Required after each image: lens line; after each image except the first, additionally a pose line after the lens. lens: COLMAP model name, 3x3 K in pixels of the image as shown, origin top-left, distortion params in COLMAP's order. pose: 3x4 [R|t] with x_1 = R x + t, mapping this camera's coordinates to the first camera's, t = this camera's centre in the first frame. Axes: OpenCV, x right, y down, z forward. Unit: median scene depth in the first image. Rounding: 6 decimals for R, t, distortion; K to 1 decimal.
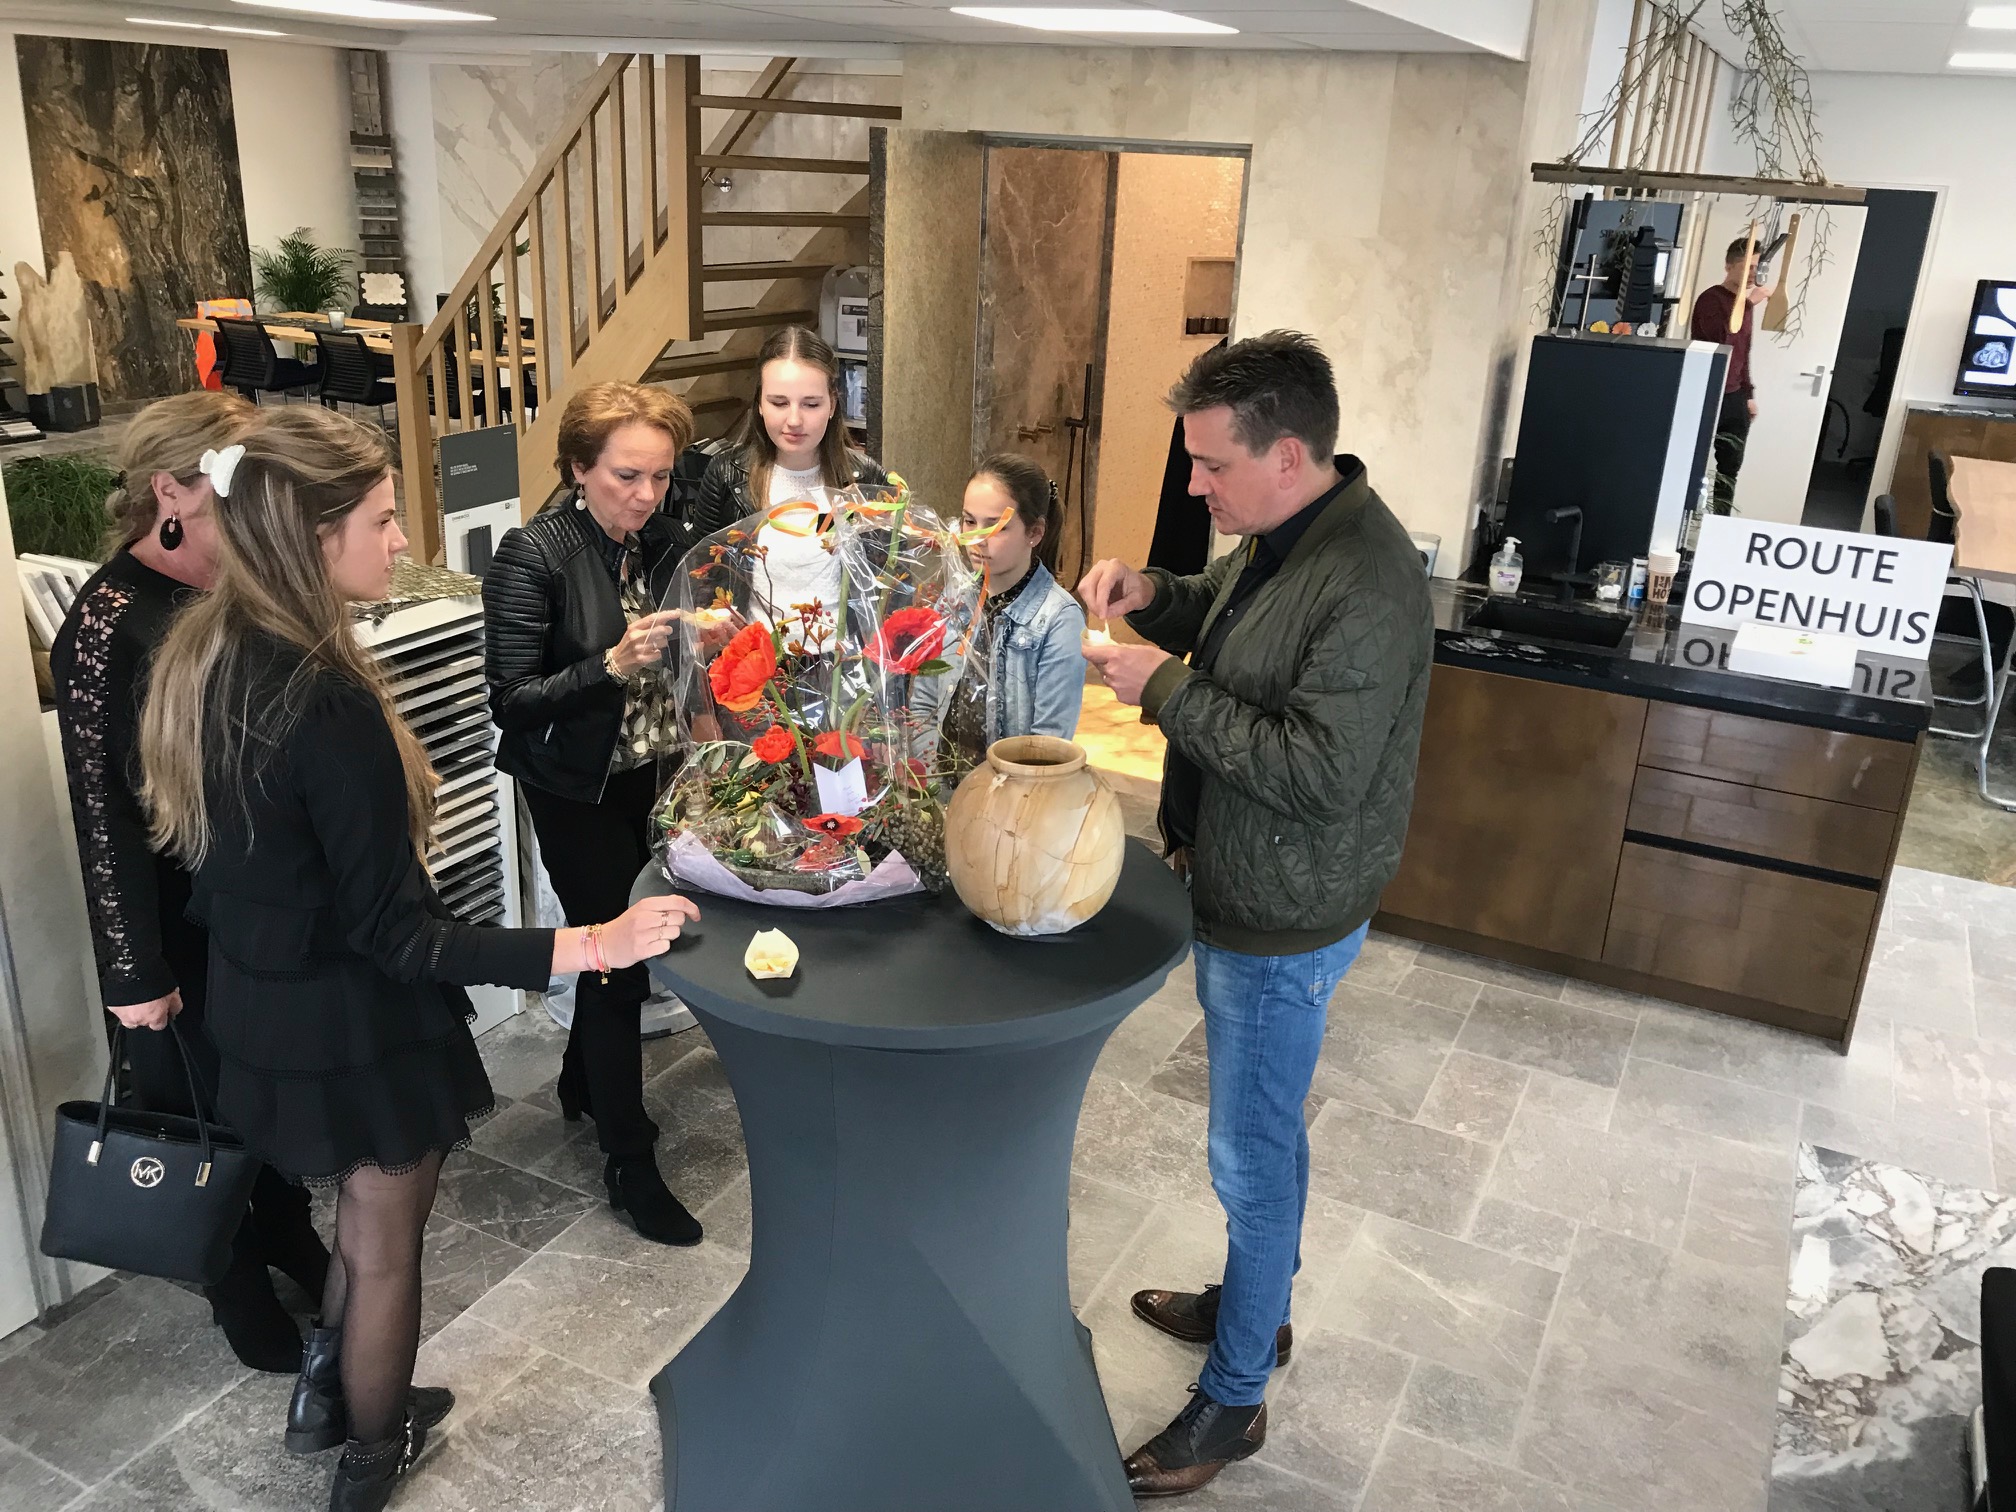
lens RADIAL K [[1668.3, 0, 1002.9], [0, 1668.3, 725.4], [0, 0, 1]] dist [0.028944, -0.027387]
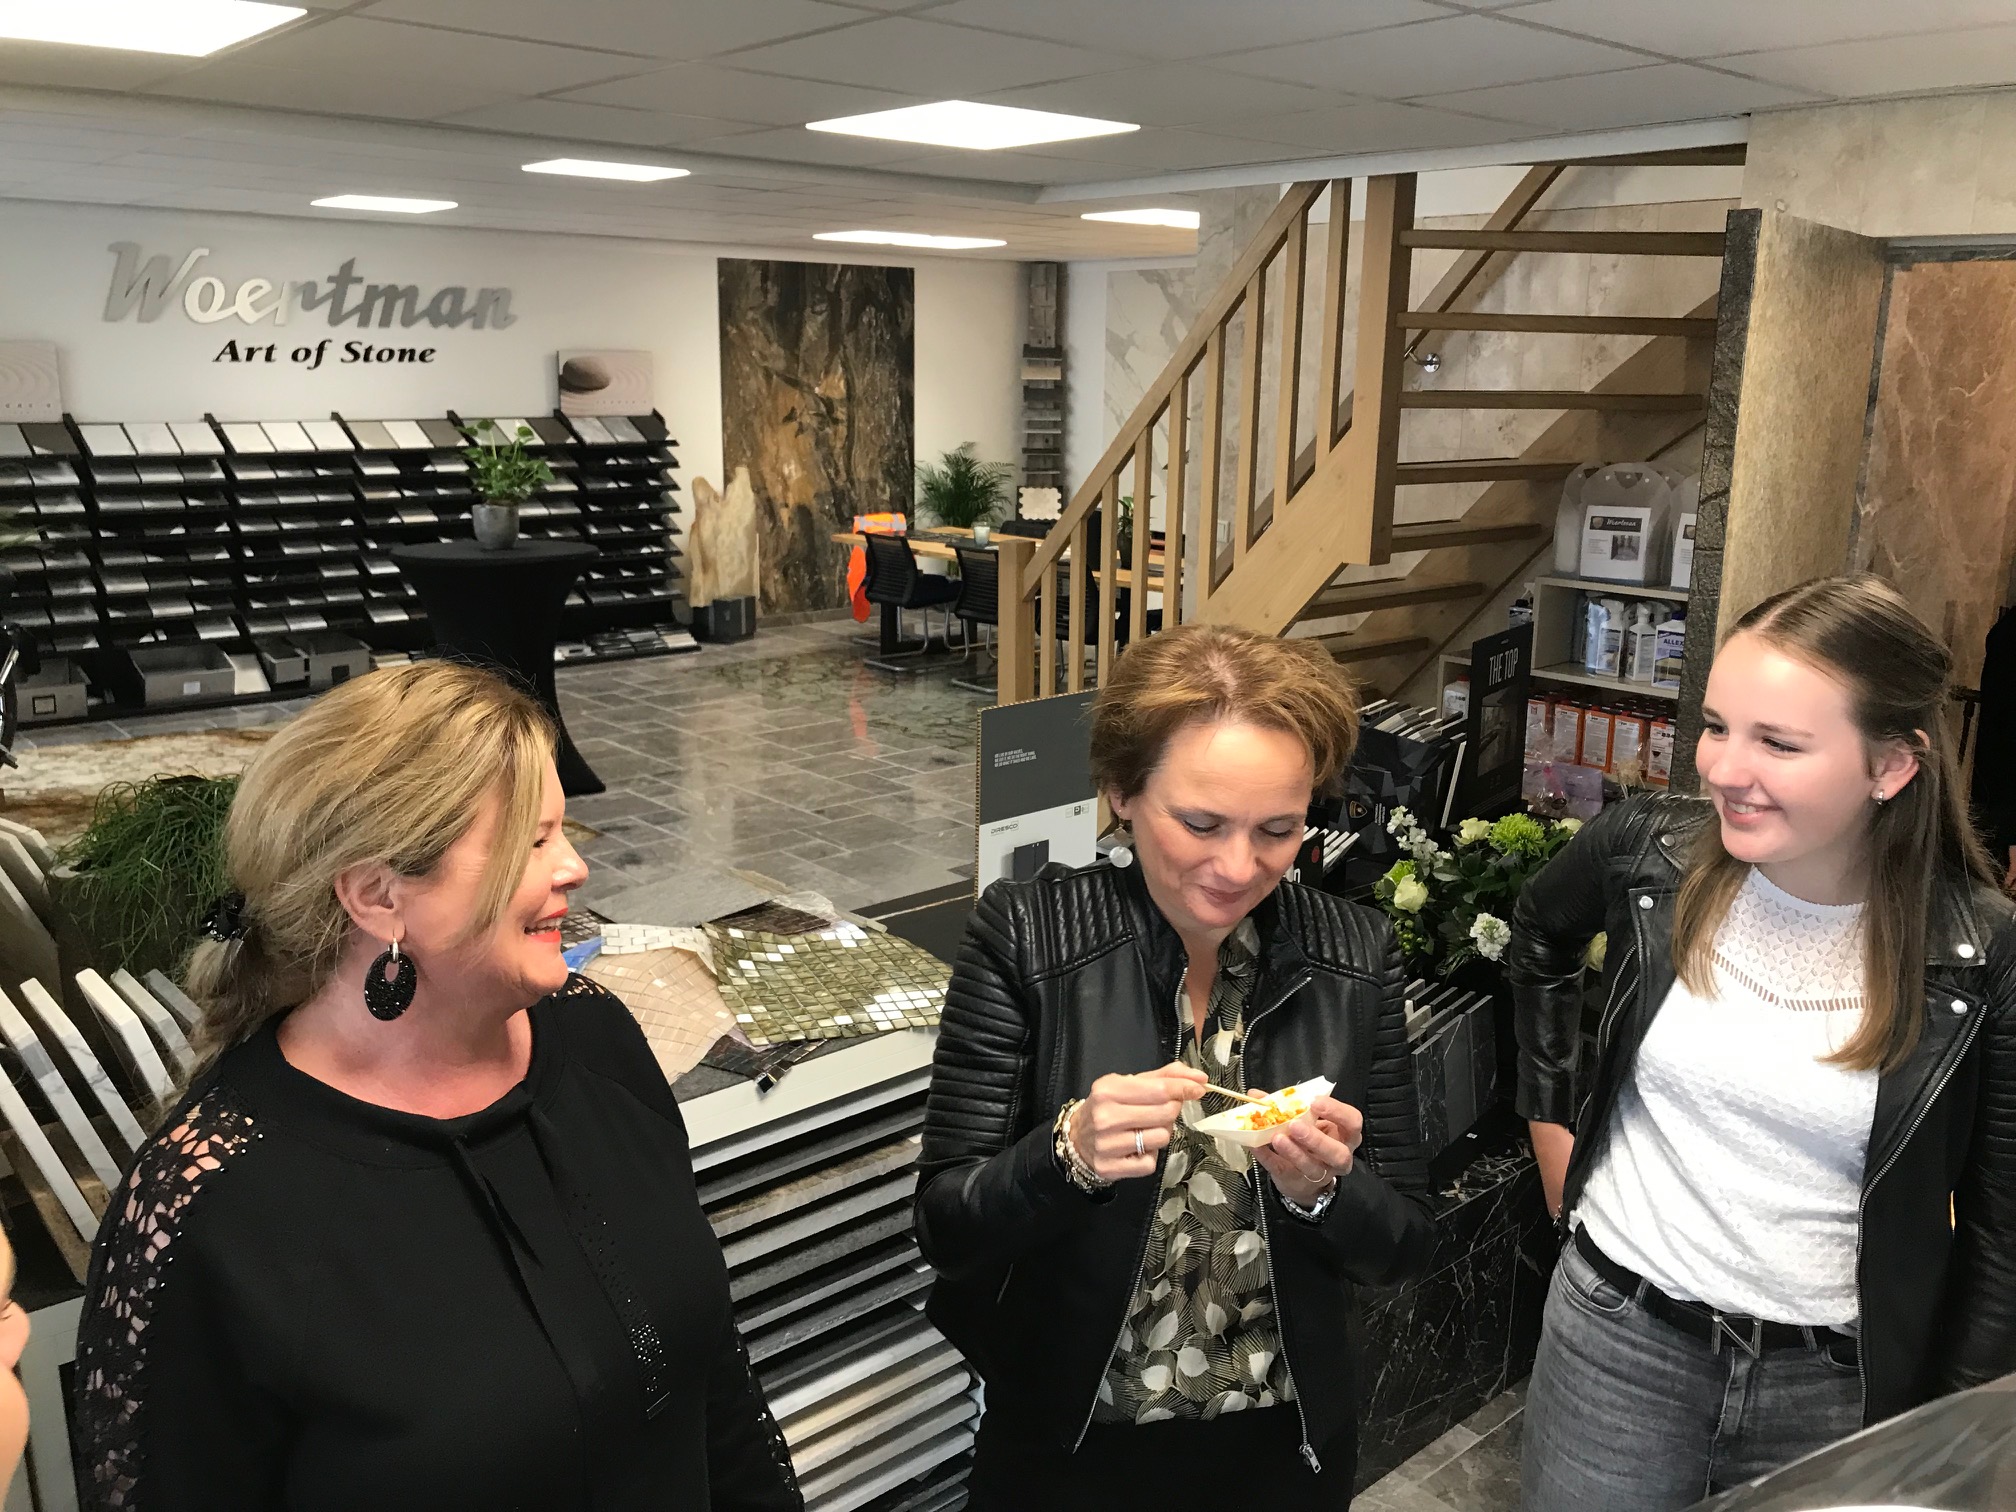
lens RADIAL K [[1668.3, 0, 980.5], [0, 1668.3, 738.2], [0, 0, 1]] dist [0.028944, -0.027387]
pose [[0.921106, 0.053604, -0.385604, -0.033688], [-0.098353, 0.990387, -0.097262, -0.038980], [0.376684, 0.127514, 0.917524, 0.160056]]
